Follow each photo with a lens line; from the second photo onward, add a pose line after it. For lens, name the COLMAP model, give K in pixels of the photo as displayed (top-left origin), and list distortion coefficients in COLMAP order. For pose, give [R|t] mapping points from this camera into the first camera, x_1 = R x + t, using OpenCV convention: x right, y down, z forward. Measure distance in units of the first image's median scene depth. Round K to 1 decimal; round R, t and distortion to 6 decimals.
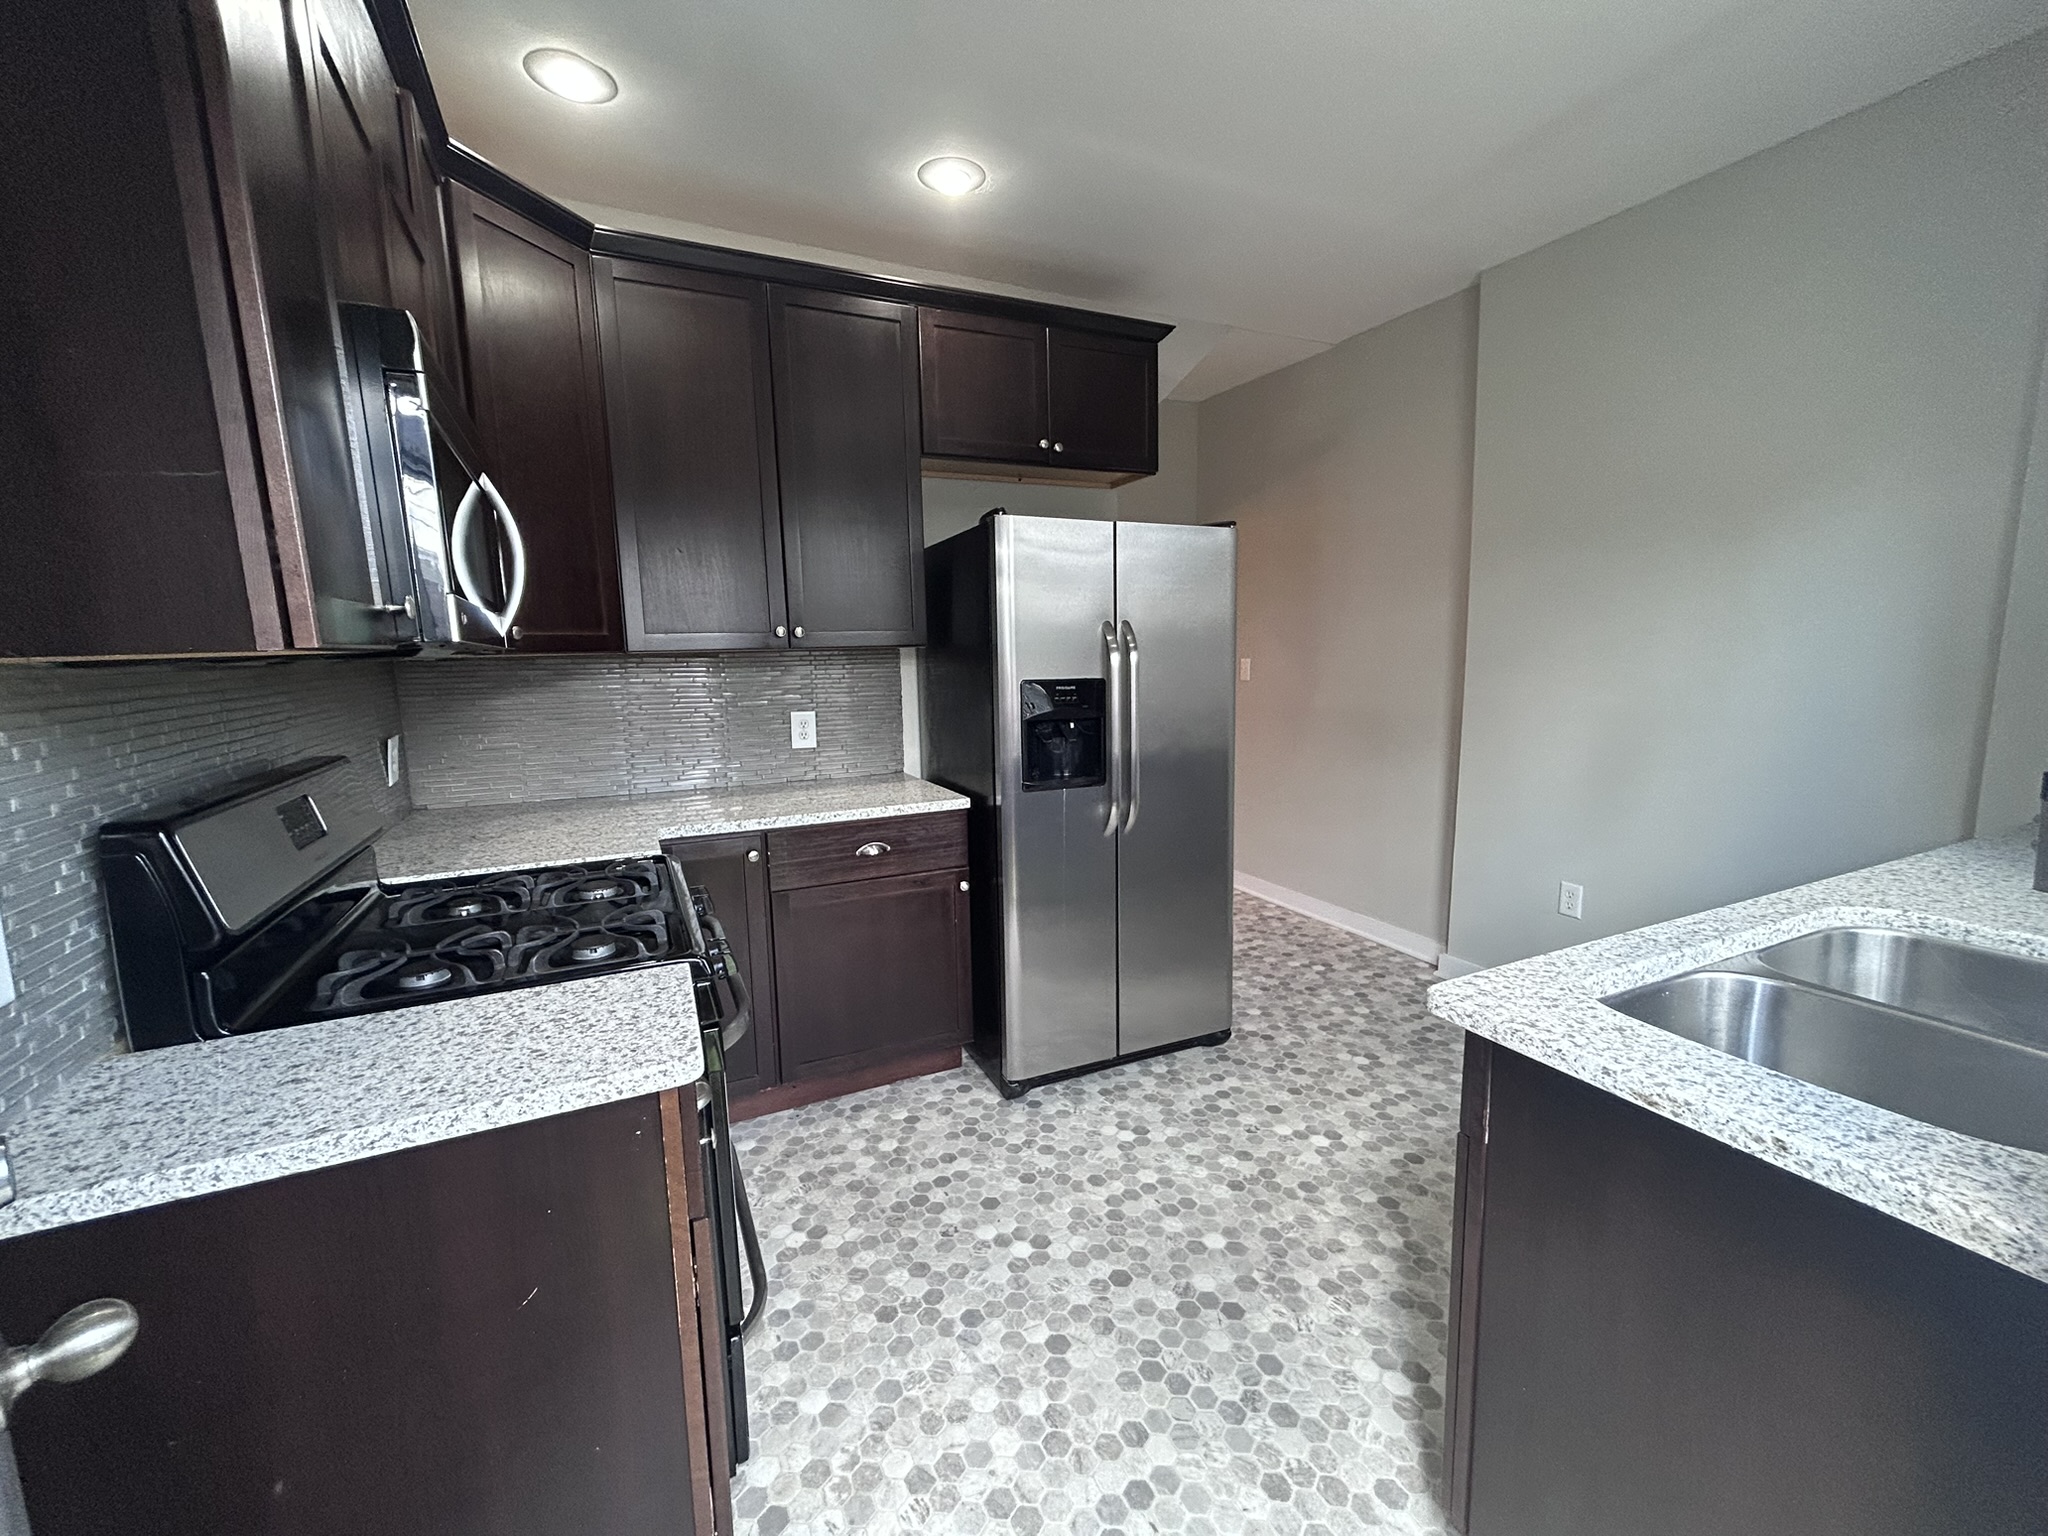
lens RADIAL K [[829.7, 0, 1022.4], [0, 829.7, 771.7], [0, 0, 1]] dist [-0.000570, 0.000023]
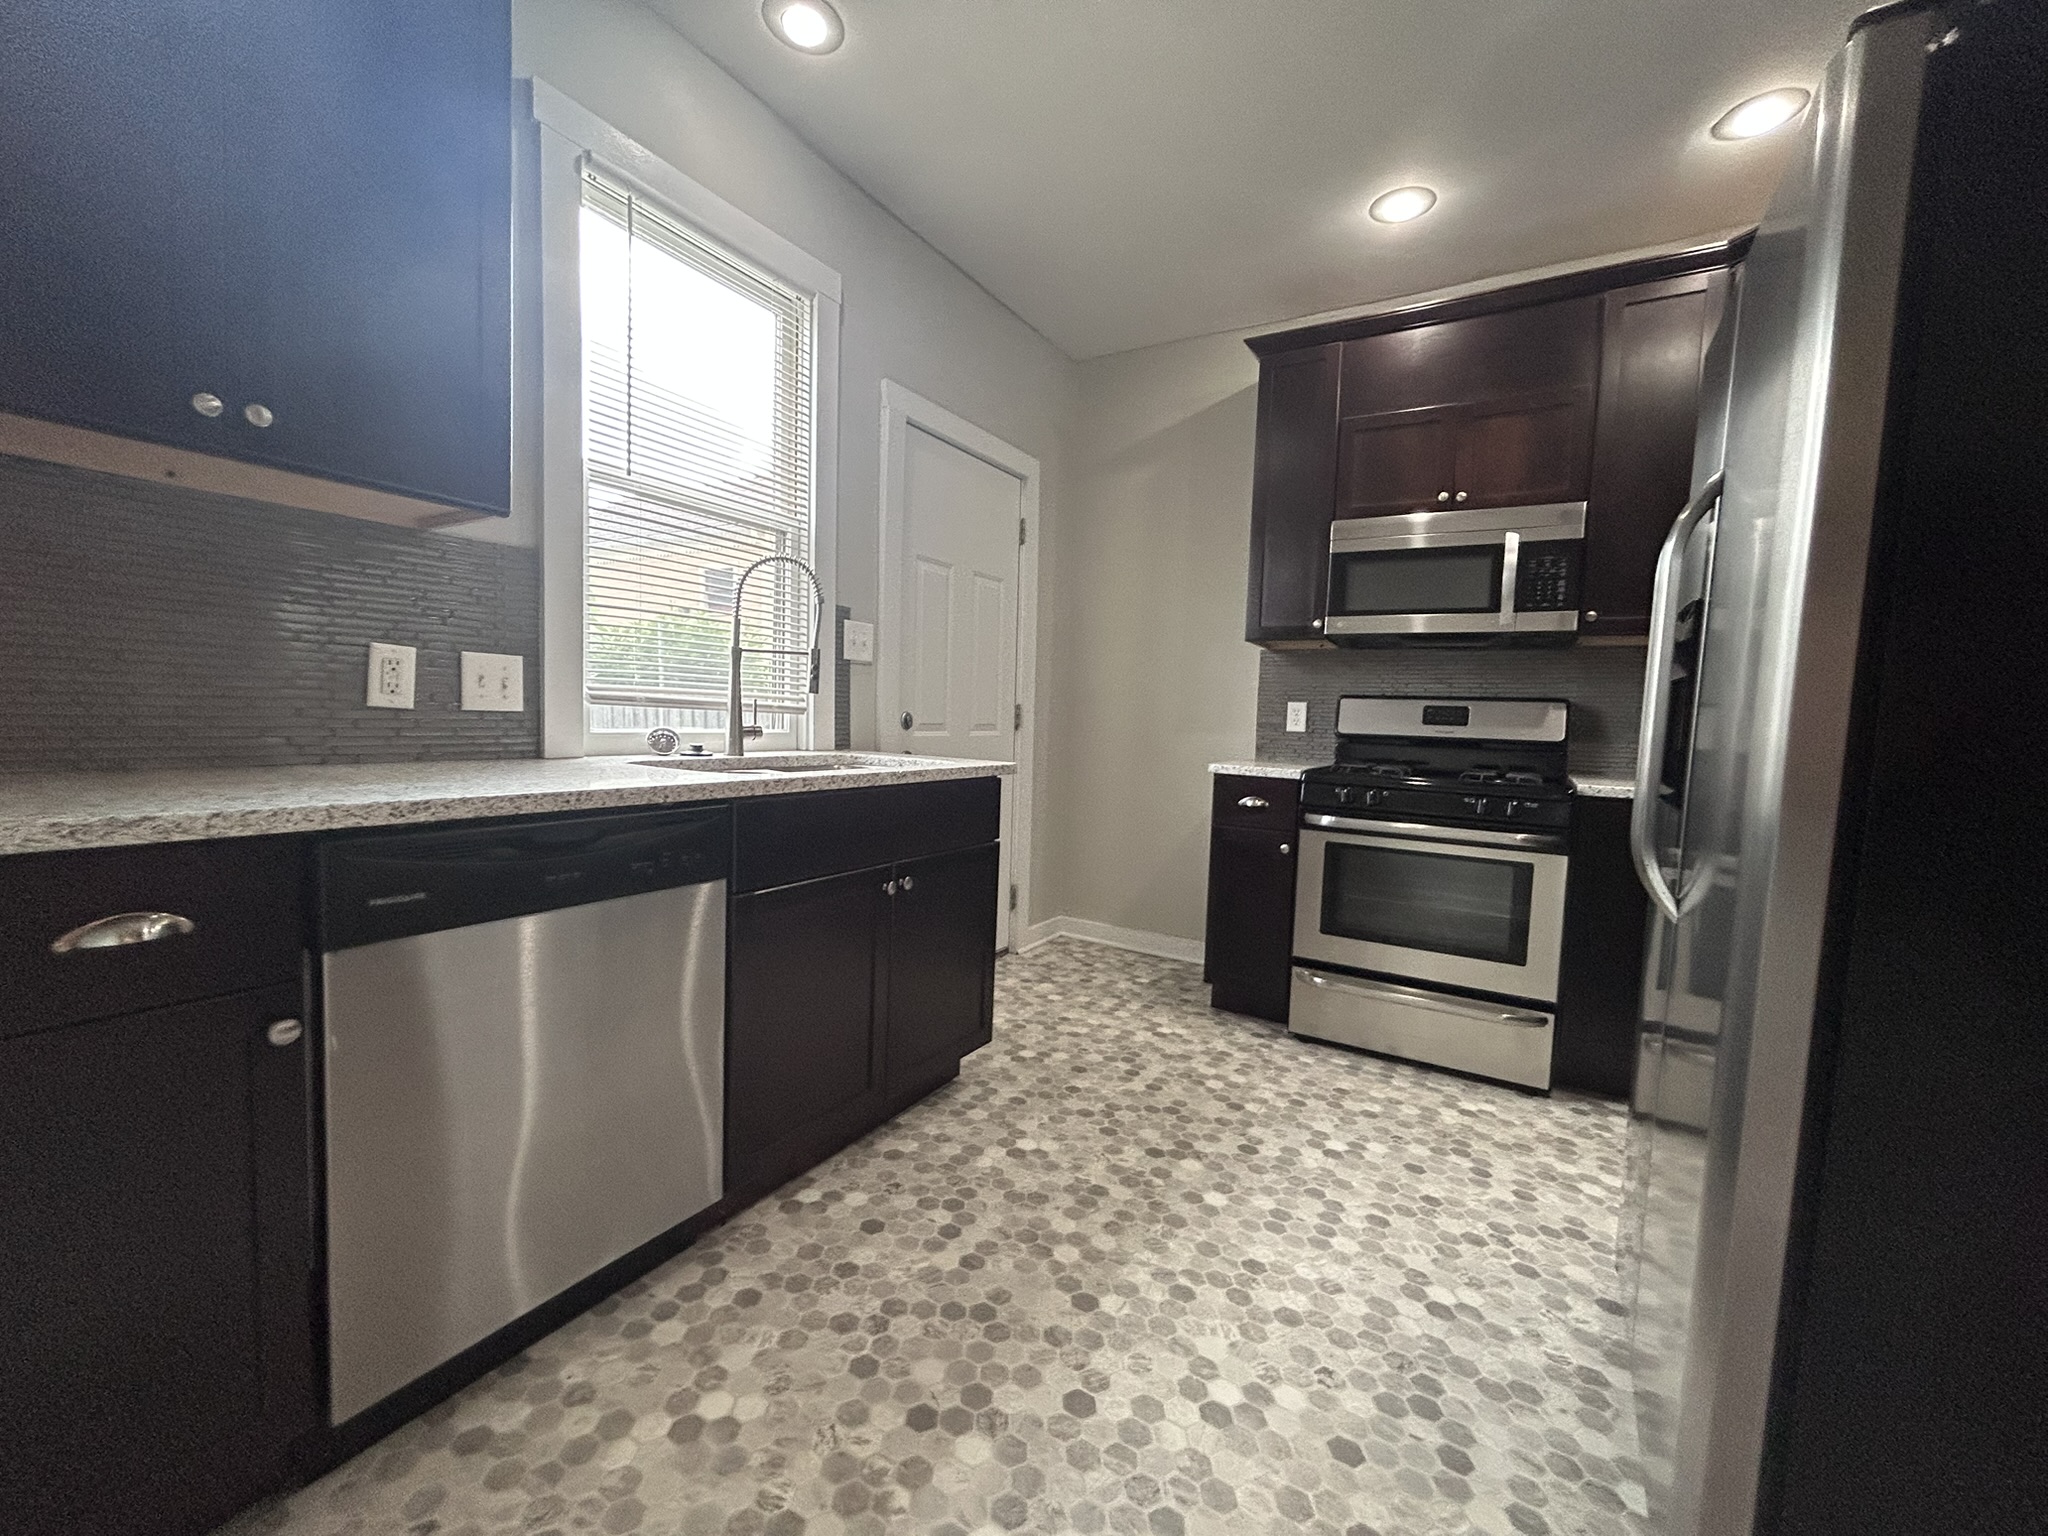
lens RADIAL K [[829.7, 0, 1024.2], [0, 829.7, 773.6], [0, 0, 1]] dist [-0.000570, 0.000023]
pose [[-0.836779, 0.026035, -0.546922, 0.916768], [-0.101656, 0.974116, 0.201903, -0.084269], [0.538022, 0.224546, -0.812473, 1.529206]]
